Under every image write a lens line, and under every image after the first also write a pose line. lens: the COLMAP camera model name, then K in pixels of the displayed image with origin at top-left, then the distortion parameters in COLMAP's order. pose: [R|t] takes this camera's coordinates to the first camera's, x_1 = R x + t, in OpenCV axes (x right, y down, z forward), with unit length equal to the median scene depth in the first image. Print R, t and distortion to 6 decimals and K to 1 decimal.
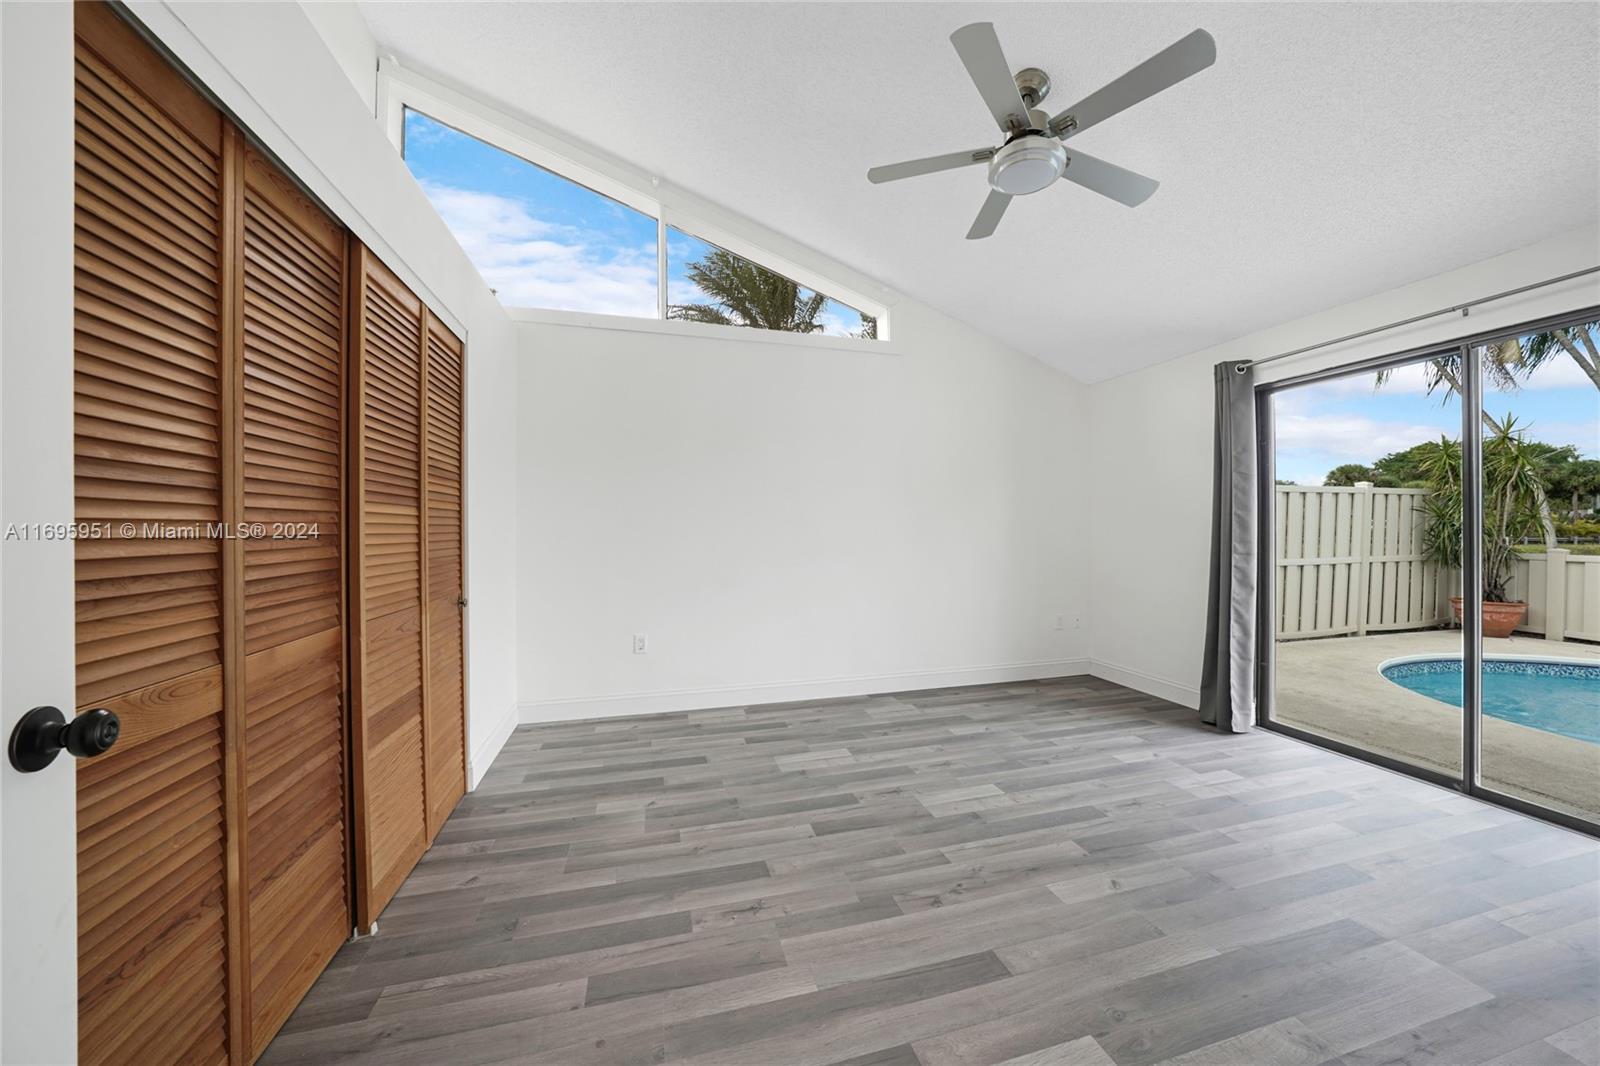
lens RADIAL K [[559.8, 0, 820.2], [0, 559.8, 535.7], [0, 0, 1]] dist [0.008199, 0.000071]
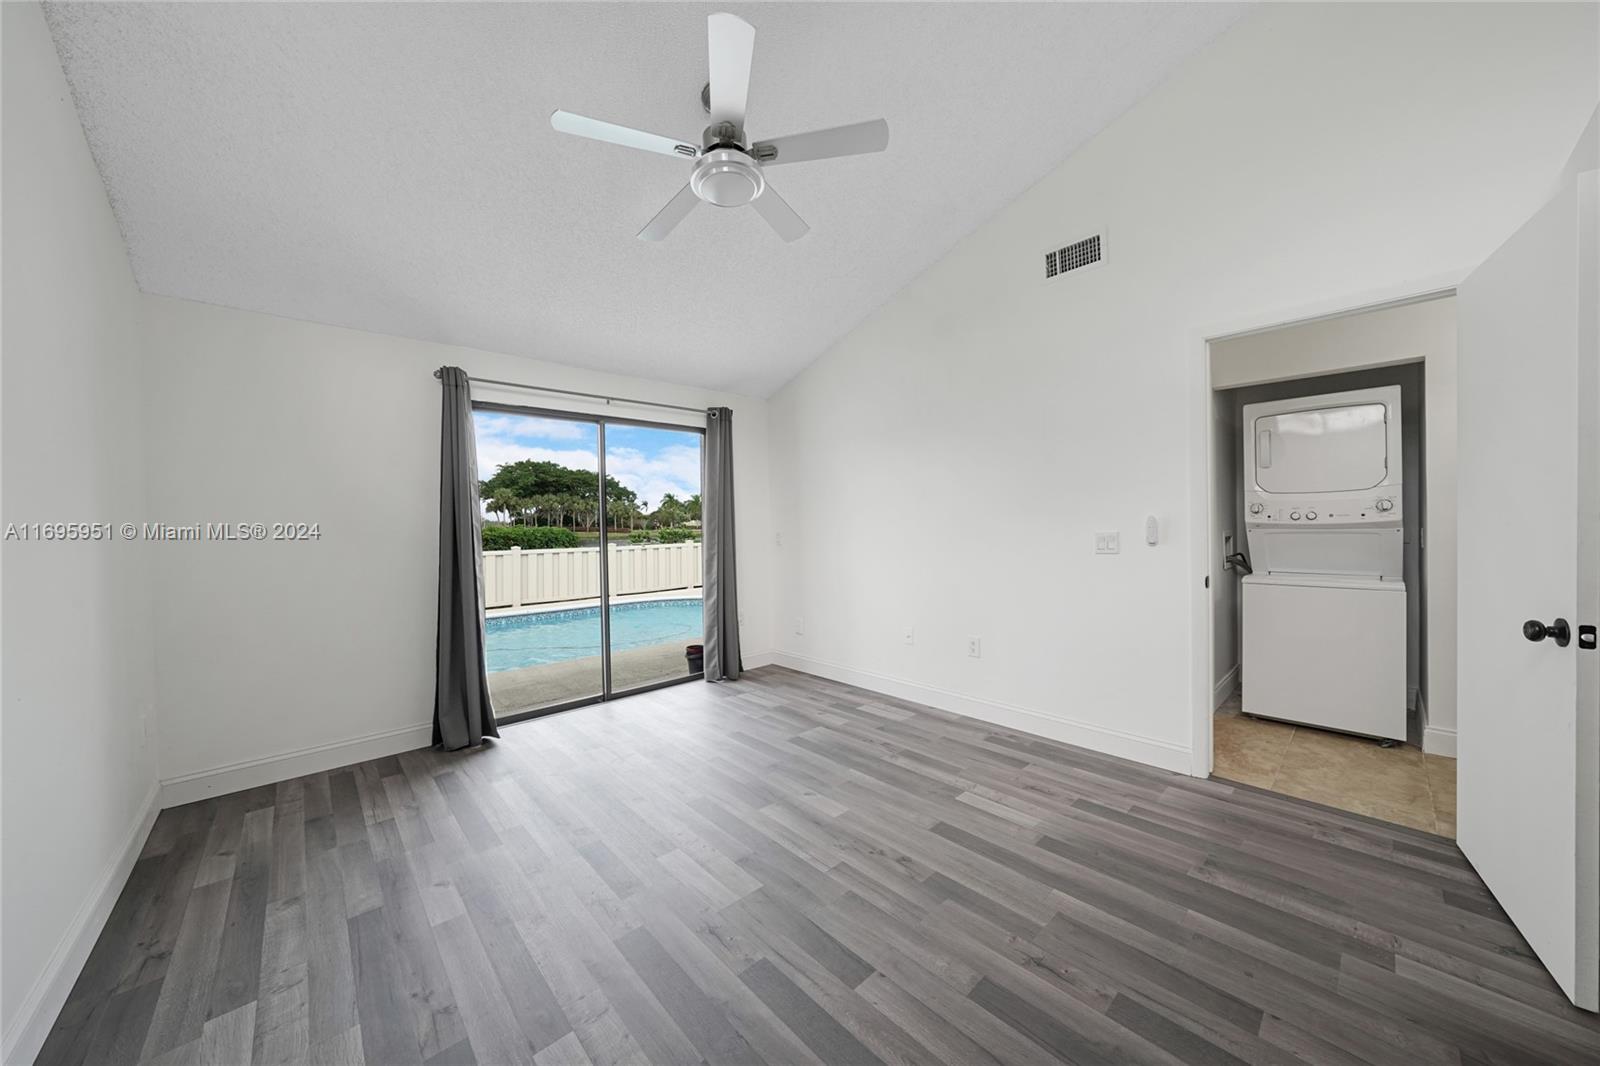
lens RADIAL K [[556.2, 0, 807.3], [0, 556.2, 534.4], [0, 0, 1]] dist [-0.022859, 0.006289]
pose [[-0.443571, -0.006942, 0.896213, -0.387489], [0.026719, 0.999423, 0.020965, -0.025848], [-0.895841, 0.033245, -0.443129, 0.894083]]
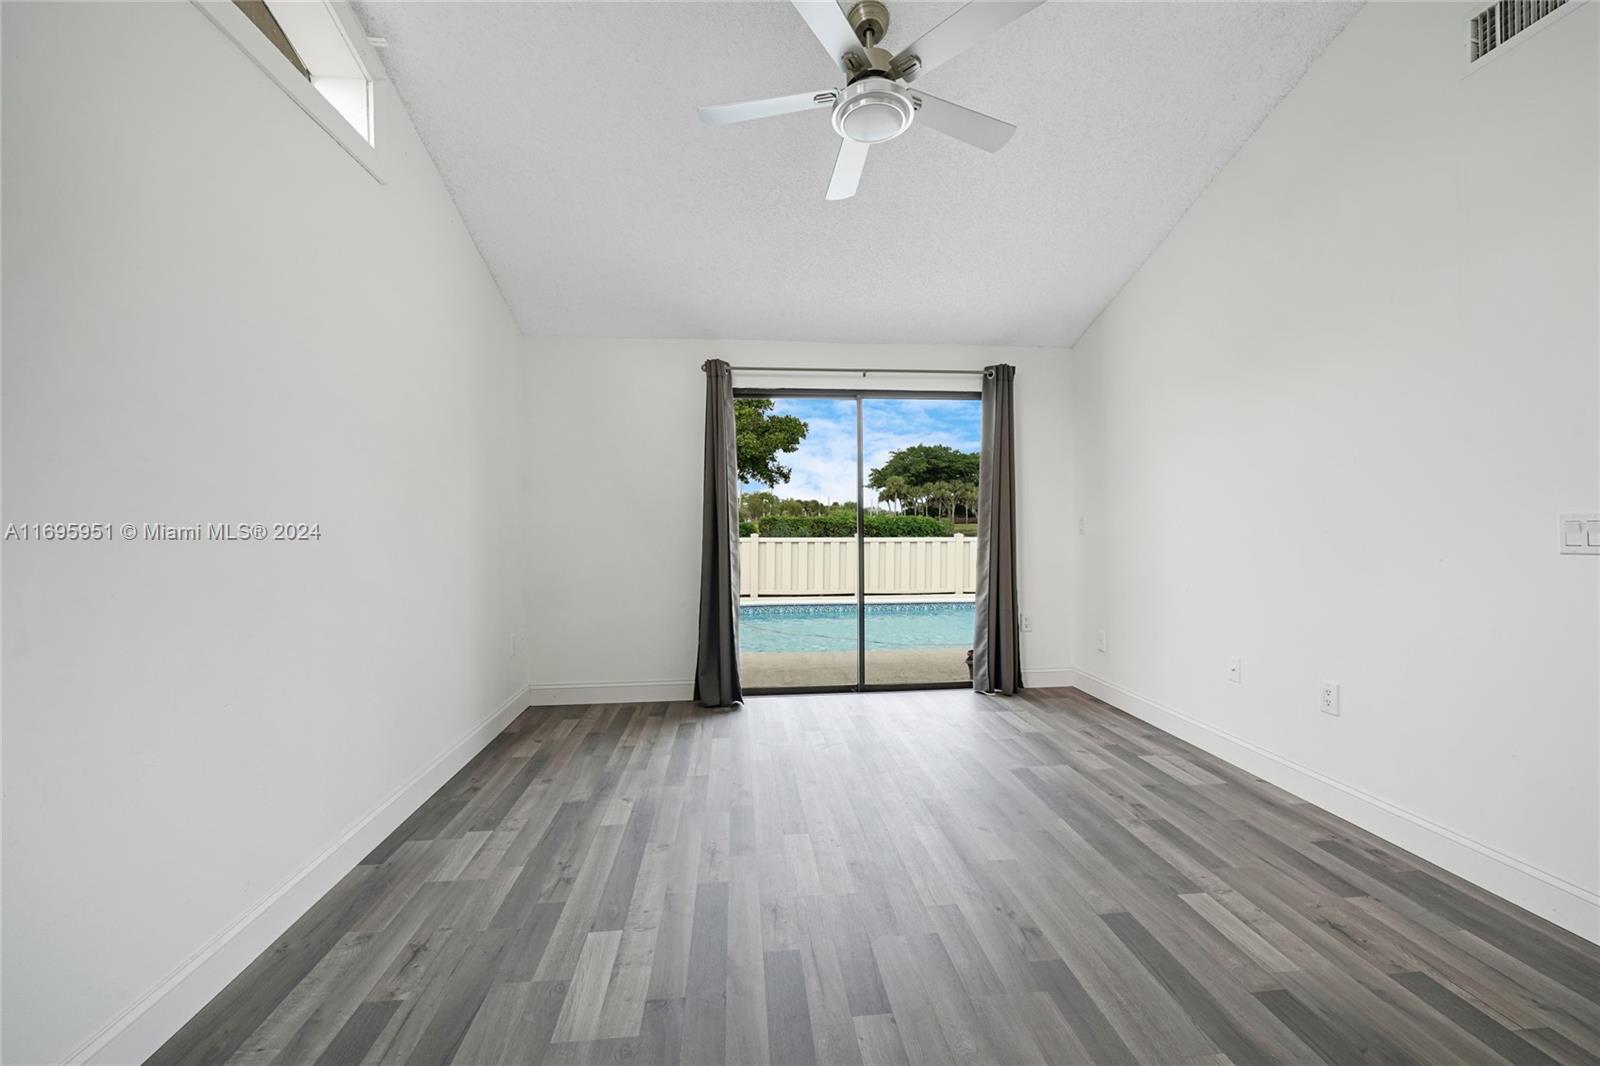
lens RADIAL K [[661.1, 0, 805.1], [0, 661.1, 535.1], [0, 0, 1]] dist [0.000379, 0.000414]
pose [[0.180138, -0.020912, 0.983419, -0.469792], [0.014617, 0.999720, 0.018581, 0.000264], [-0.983533, 0.011028, 0.180393, 0.623784]]
